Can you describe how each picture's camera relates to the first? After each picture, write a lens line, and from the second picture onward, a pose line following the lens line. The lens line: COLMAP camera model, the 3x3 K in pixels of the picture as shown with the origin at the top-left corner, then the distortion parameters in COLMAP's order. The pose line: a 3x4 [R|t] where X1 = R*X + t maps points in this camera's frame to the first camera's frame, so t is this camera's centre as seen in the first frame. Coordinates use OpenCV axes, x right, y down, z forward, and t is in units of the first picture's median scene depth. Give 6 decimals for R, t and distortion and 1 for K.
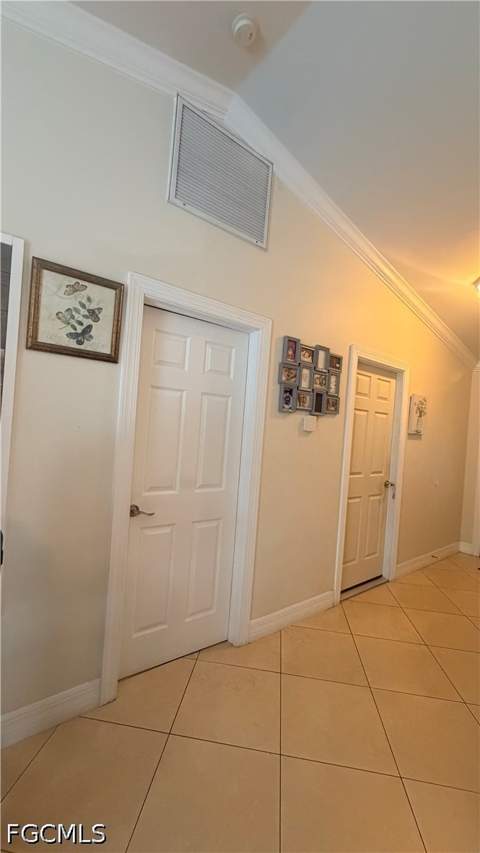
lens RADIAL K [[341.5, 0, 239.7], [0, 341.5, 422.6], [0, 0, 1]] dist [0.000524, 0.000412]
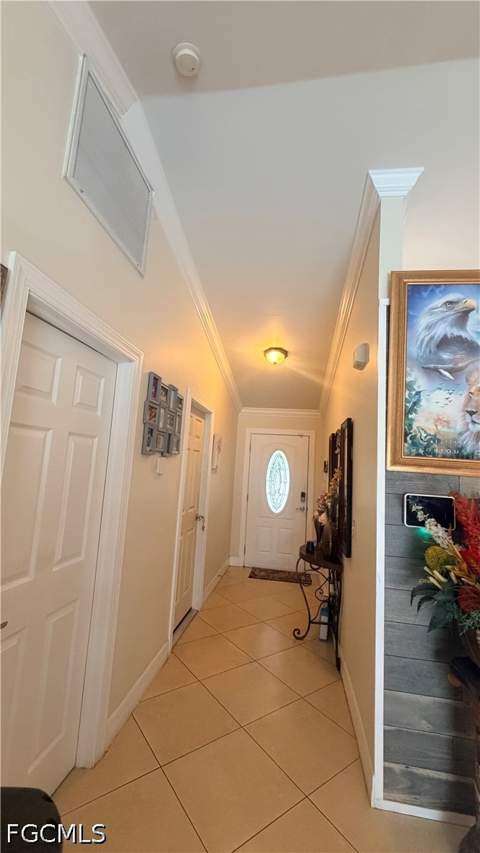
lens RADIAL K [[341.5, 0, 240.0], [0, 341.5, 423.0], [0, 0, 1]] dist [0.000524, 0.000412]
pose [[0.728702, 0.060008, 0.682197, -0.305463], [-0.012304, 0.997140, -0.074568, -0.050090], [-0.684720, 0.045944, 0.727356, 0.169650]]
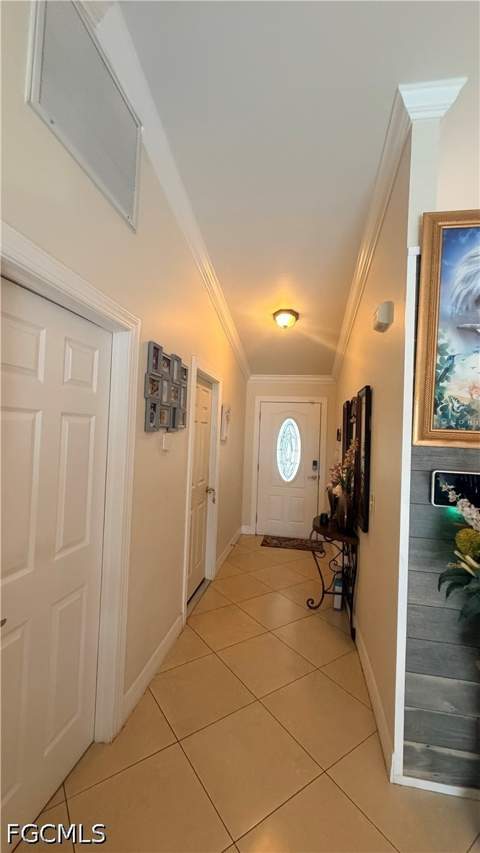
lens RADIAL K [[341.5, 0, 239.2], [0, 341.5, 423.4], [0, 0, 1]] dist [0.000524, 0.000412]
pose [[0.748359, -0.024760, 0.662831, -0.259694], [0.010061, 0.999612, 0.025981, -0.070283], [-0.663217, -0.012775, 0.748318, 0.220691]]
